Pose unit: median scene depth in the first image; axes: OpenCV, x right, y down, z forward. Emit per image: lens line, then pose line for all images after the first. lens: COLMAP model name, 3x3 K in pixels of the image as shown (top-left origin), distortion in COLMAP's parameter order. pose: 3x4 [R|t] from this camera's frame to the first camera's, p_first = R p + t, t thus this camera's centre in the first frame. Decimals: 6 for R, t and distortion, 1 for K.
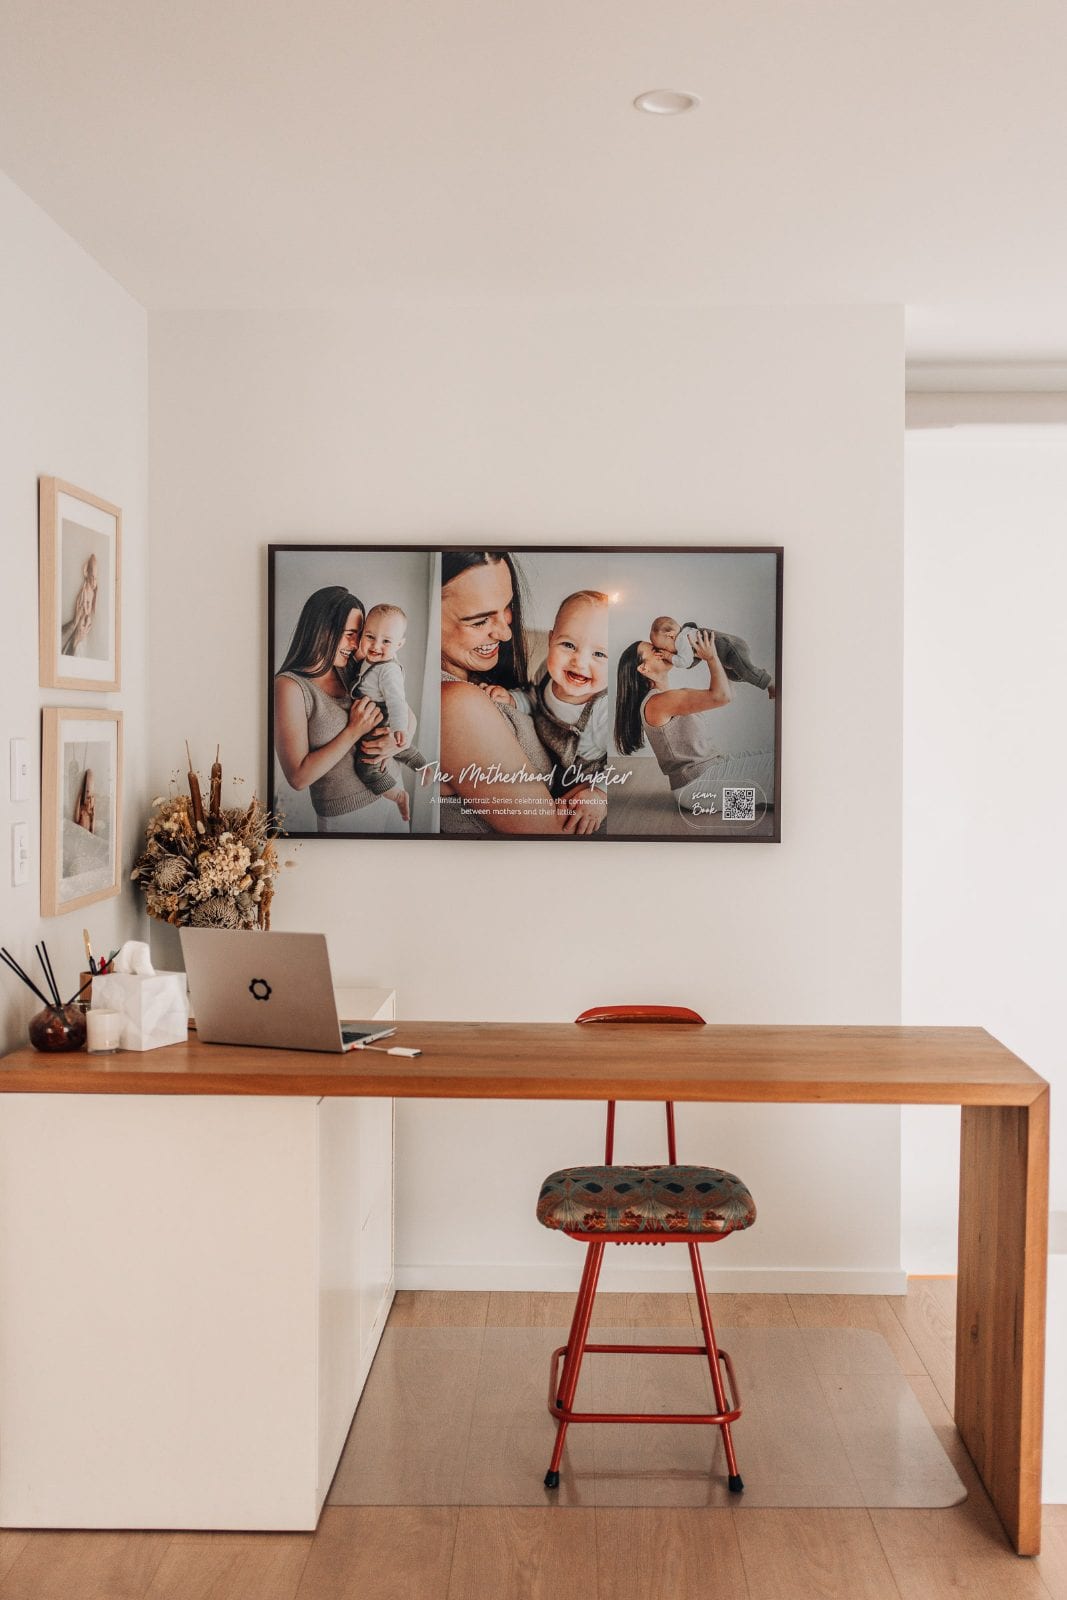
lens RADIAL K [[1715.3, 0, 536.1], [0, 1715.3, 783.1], [0, 0, 1]] dist [-0.012774, 0.000926]
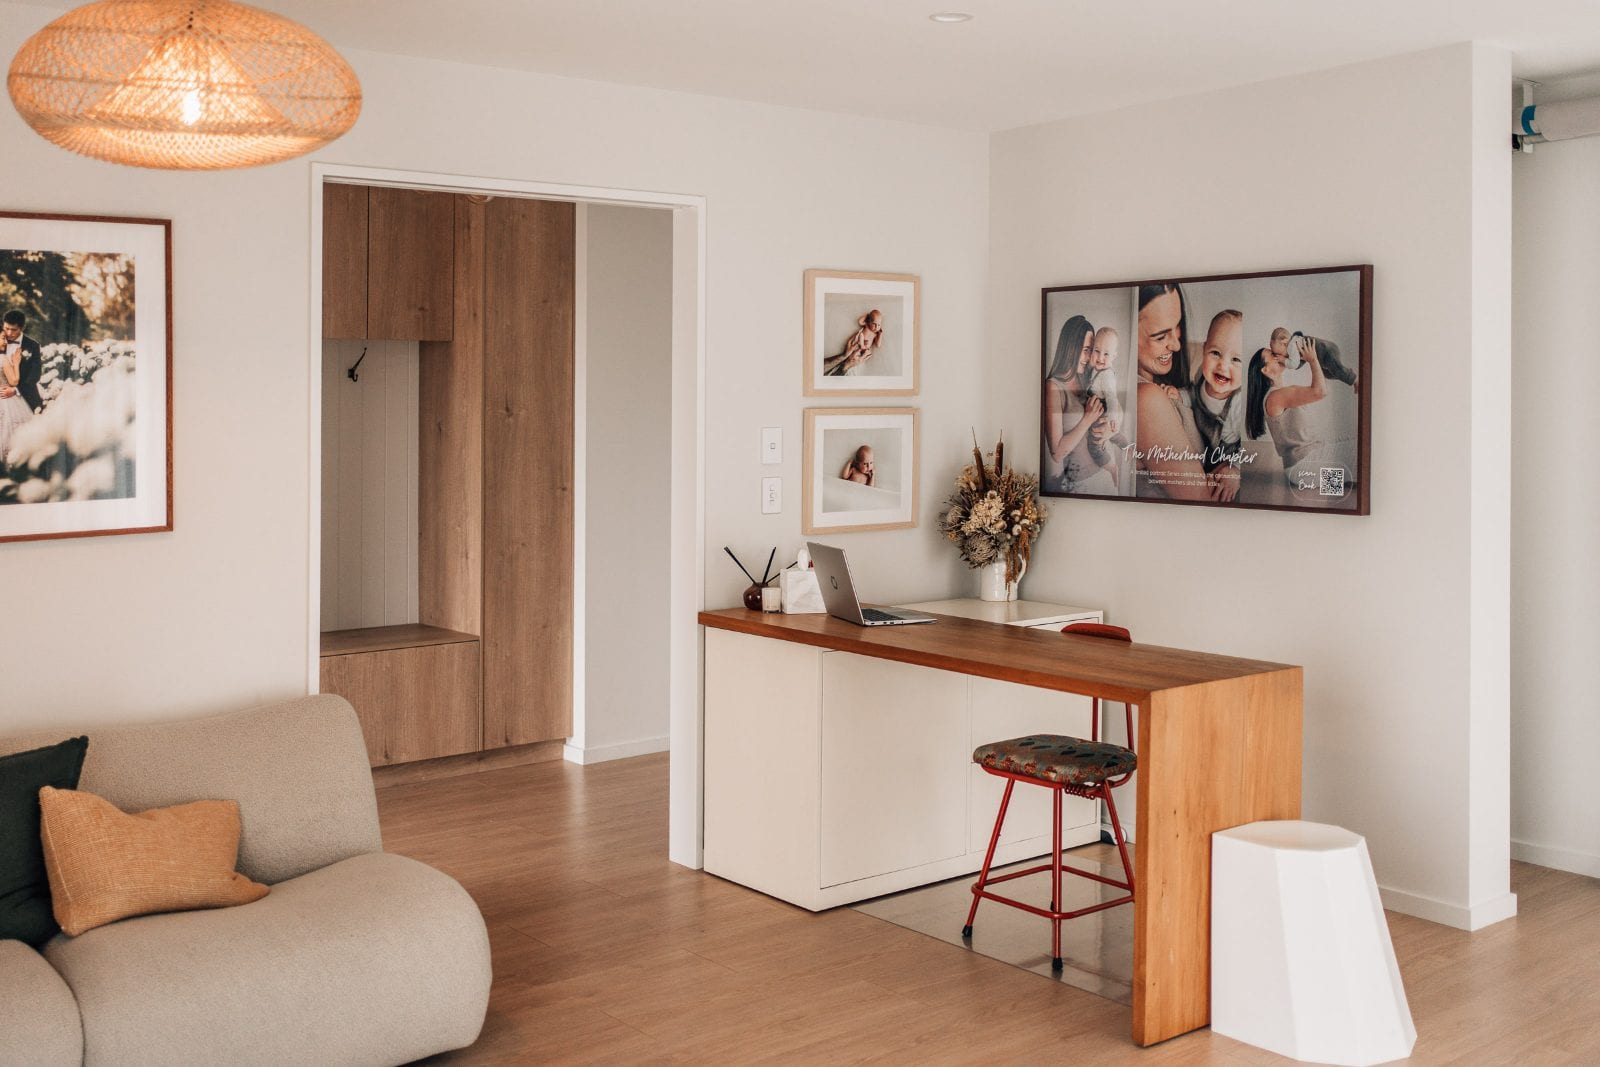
lens RADIAL K [[1715.3, 0, 802.9], [0, 1715.3, 406.8], [0, 0, 1]] dist [-0.012774, 0.000926]
pose [[0.627382, -0.004770, -0.778697, 0.818278], [-0.015577, 0.999704, -0.018673, -0.011921], [0.778556, 0.023845, 0.627122, -0.037349]]
